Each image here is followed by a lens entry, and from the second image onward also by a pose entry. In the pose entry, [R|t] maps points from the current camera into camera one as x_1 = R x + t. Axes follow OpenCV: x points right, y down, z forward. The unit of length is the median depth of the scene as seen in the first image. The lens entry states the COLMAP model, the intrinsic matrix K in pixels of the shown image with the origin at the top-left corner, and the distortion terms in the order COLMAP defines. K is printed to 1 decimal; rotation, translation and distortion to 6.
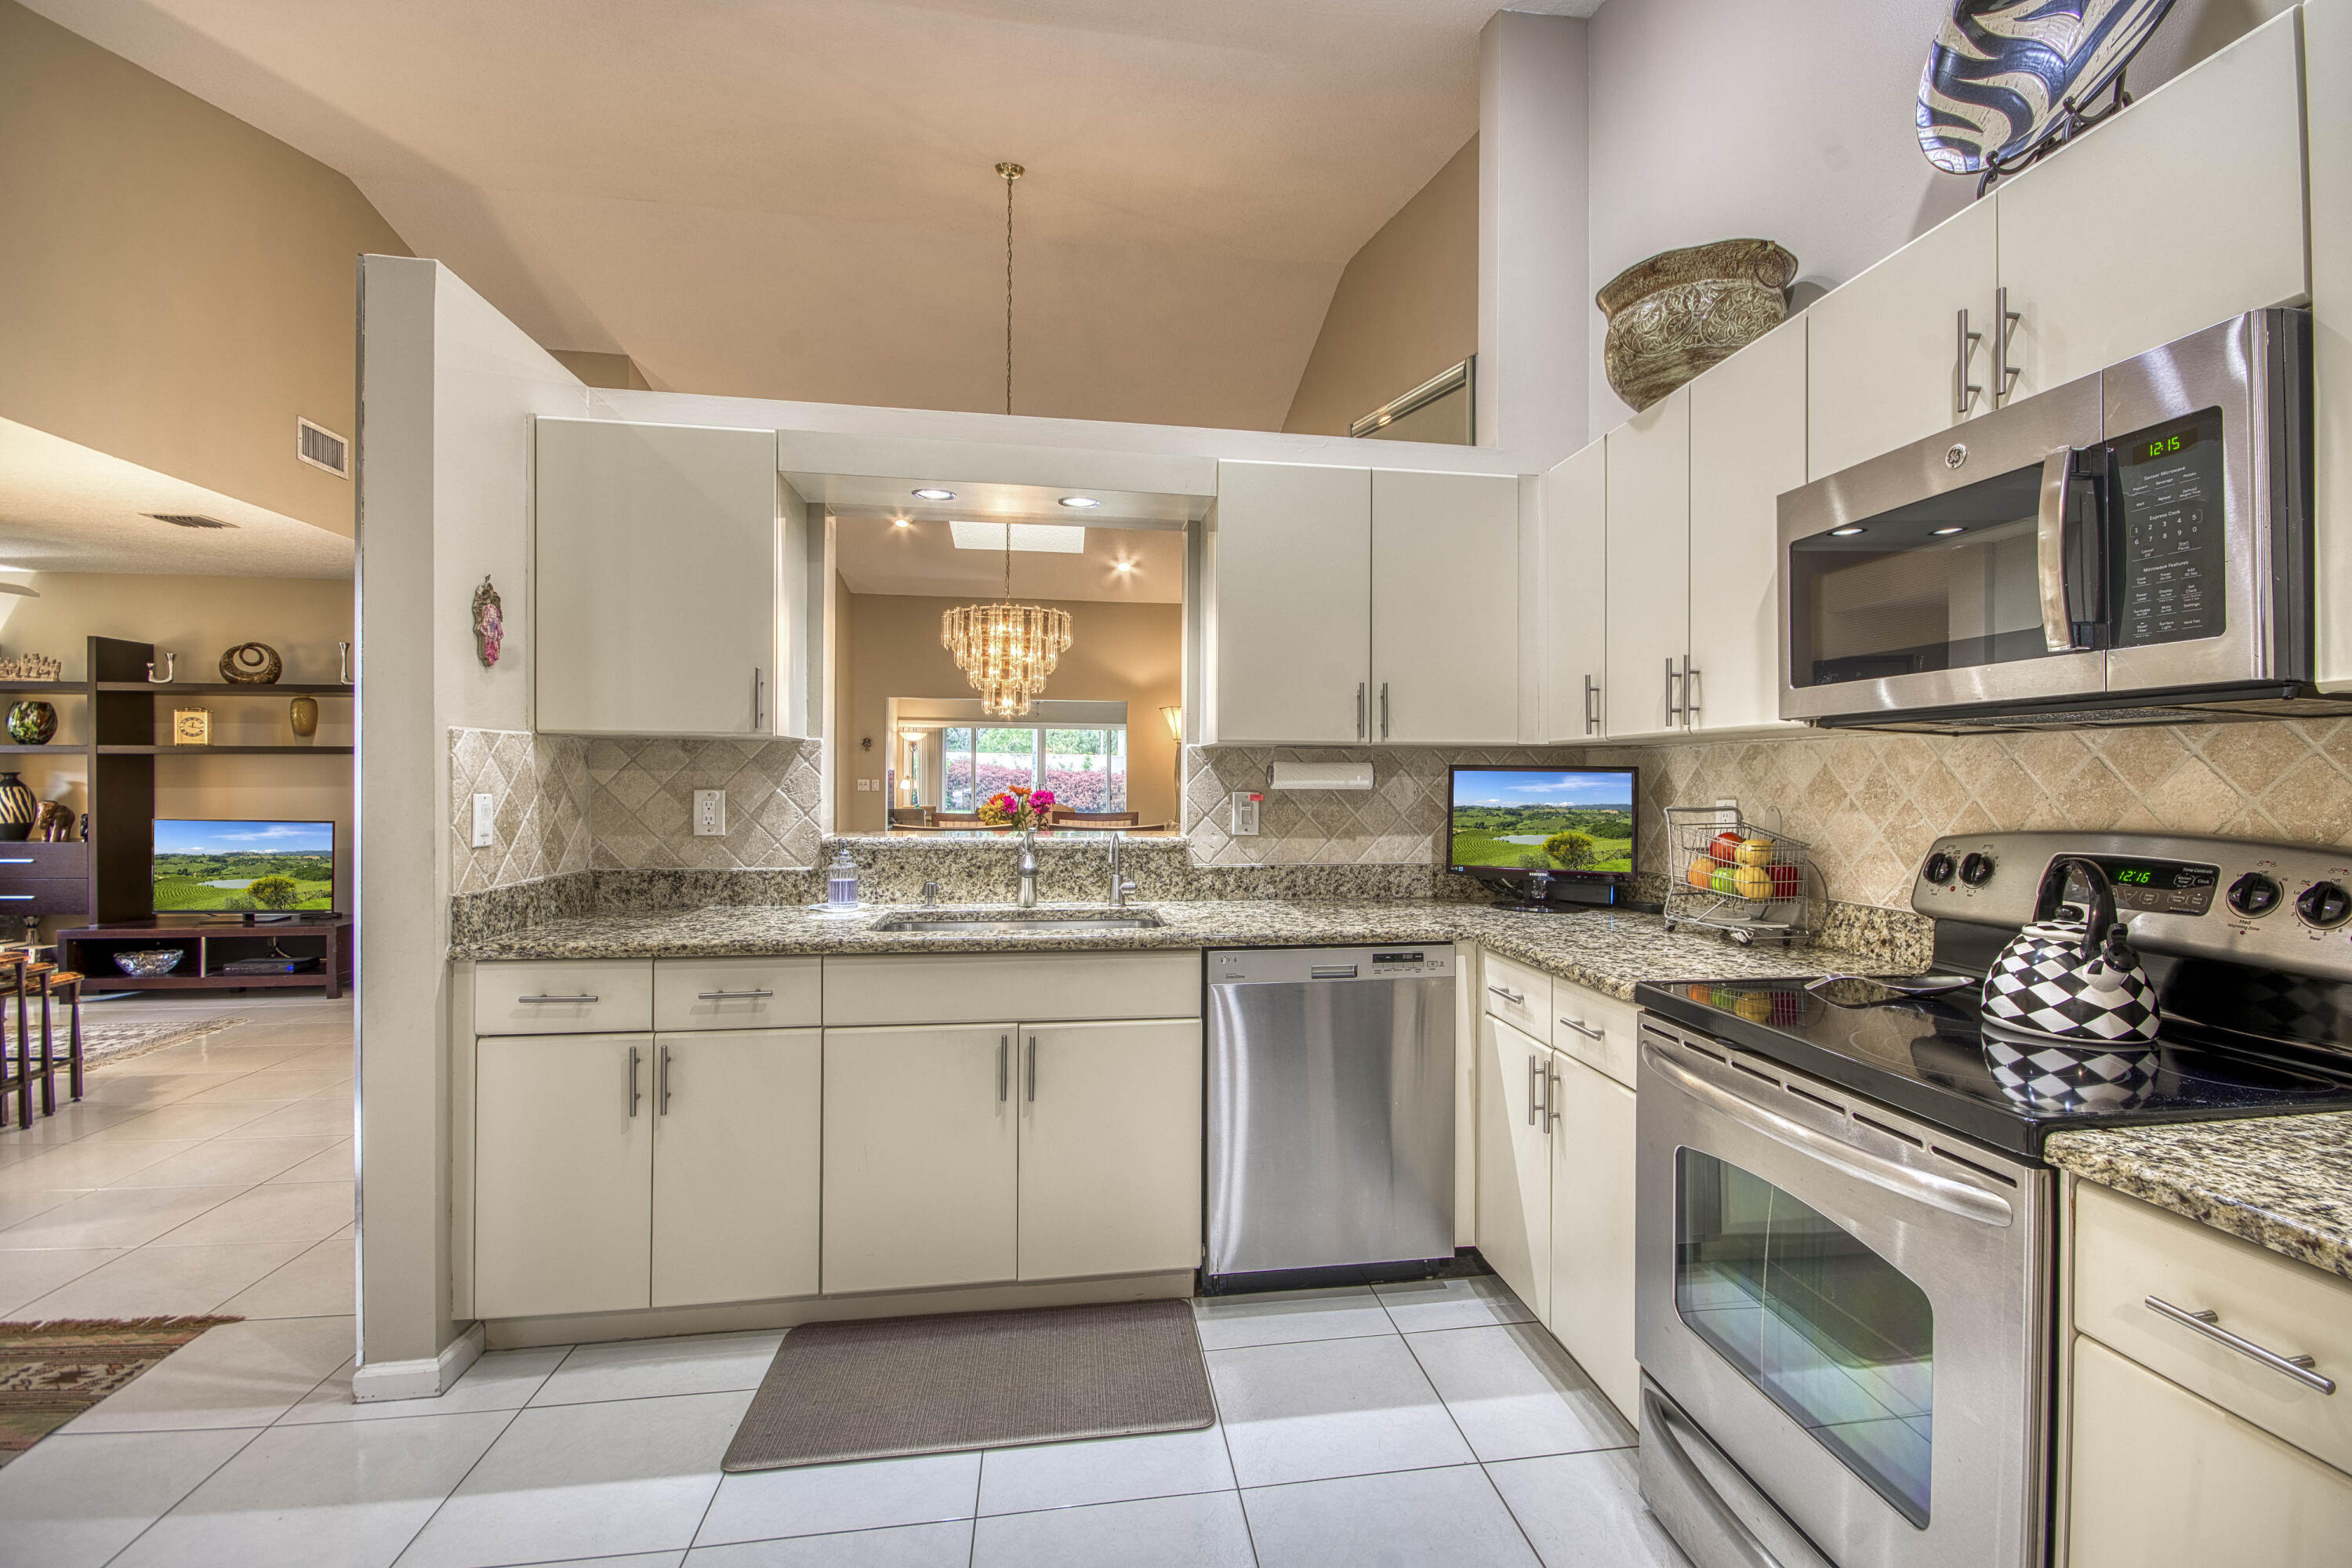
lens RADIAL K [[1040.3, 0, 1234.9], [0, 1040.3, 779.1], [0, 0, 1]] dist [-0.001961, -0.007045]
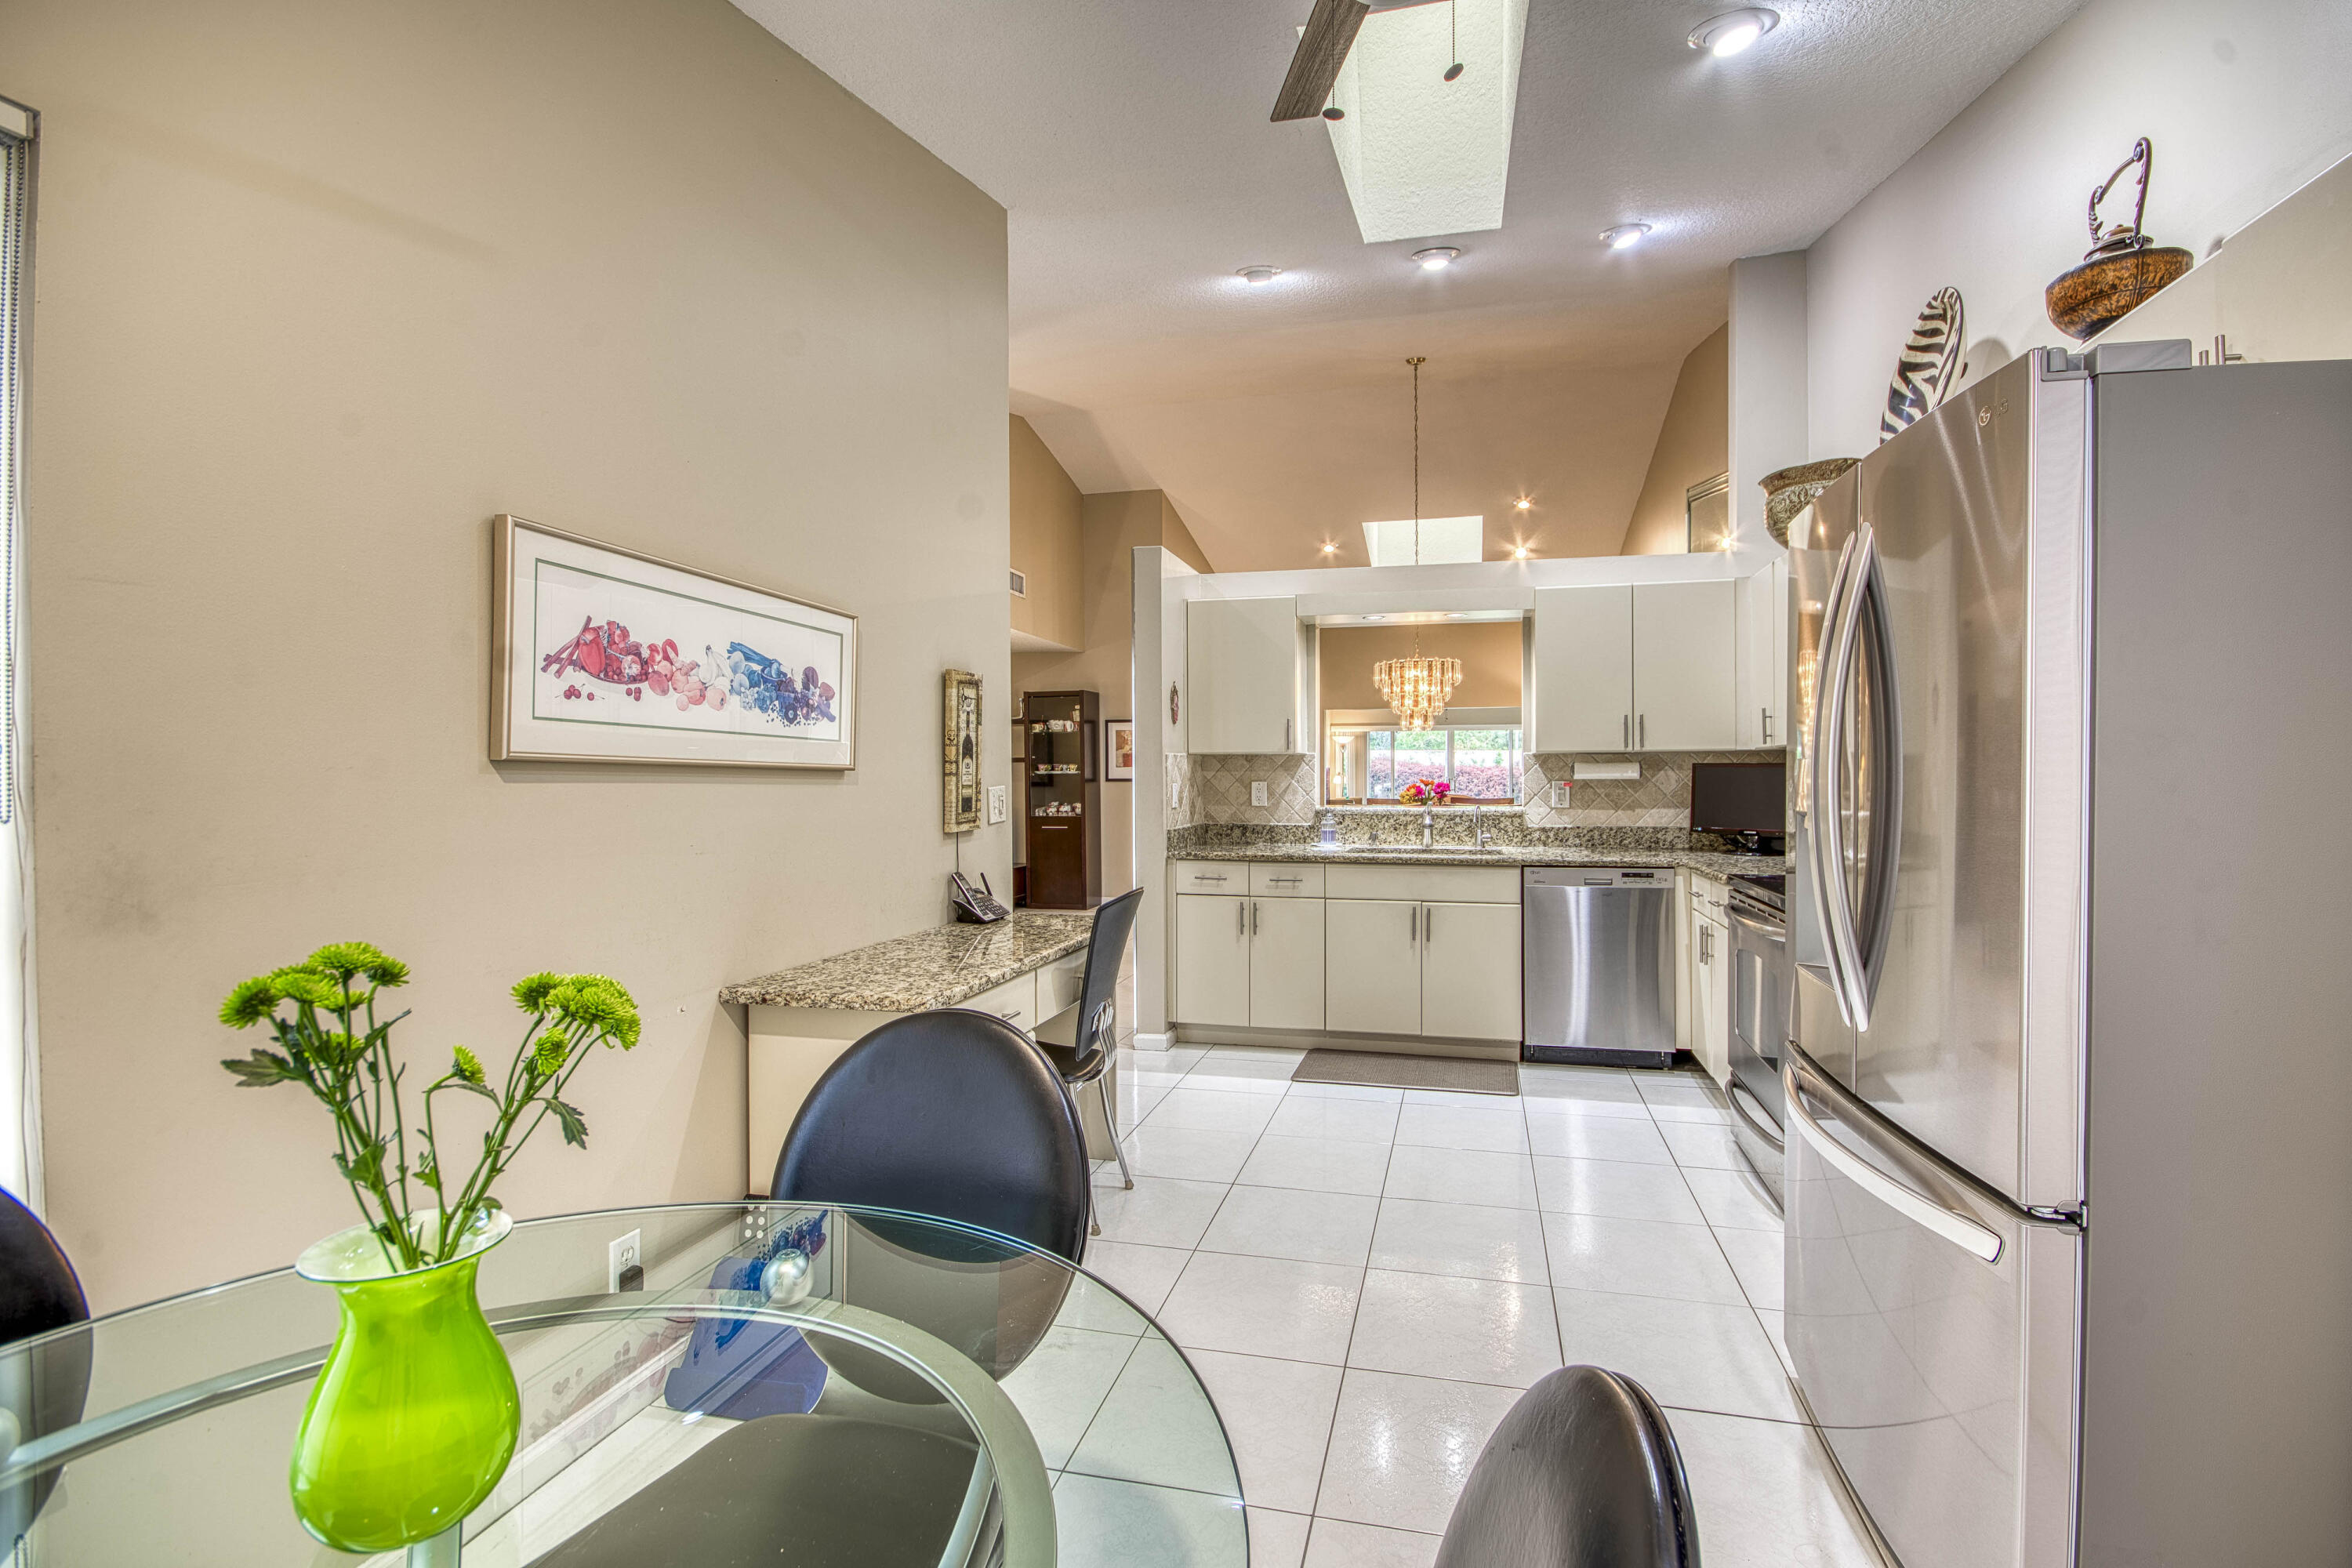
lens RADIAL K [[1040.3, 0, 1234.9], [0, 1040.3, 779.1], [0, 0, 1]] dist [-0.001961, -0.007045]
pose [[0.922870, -0.006988, -0.385049, 0.179607], [0.008903, 0.999955, 0.003189, -0.000580], [0.385009, -0.006371, 0.922891, -0.756181]]
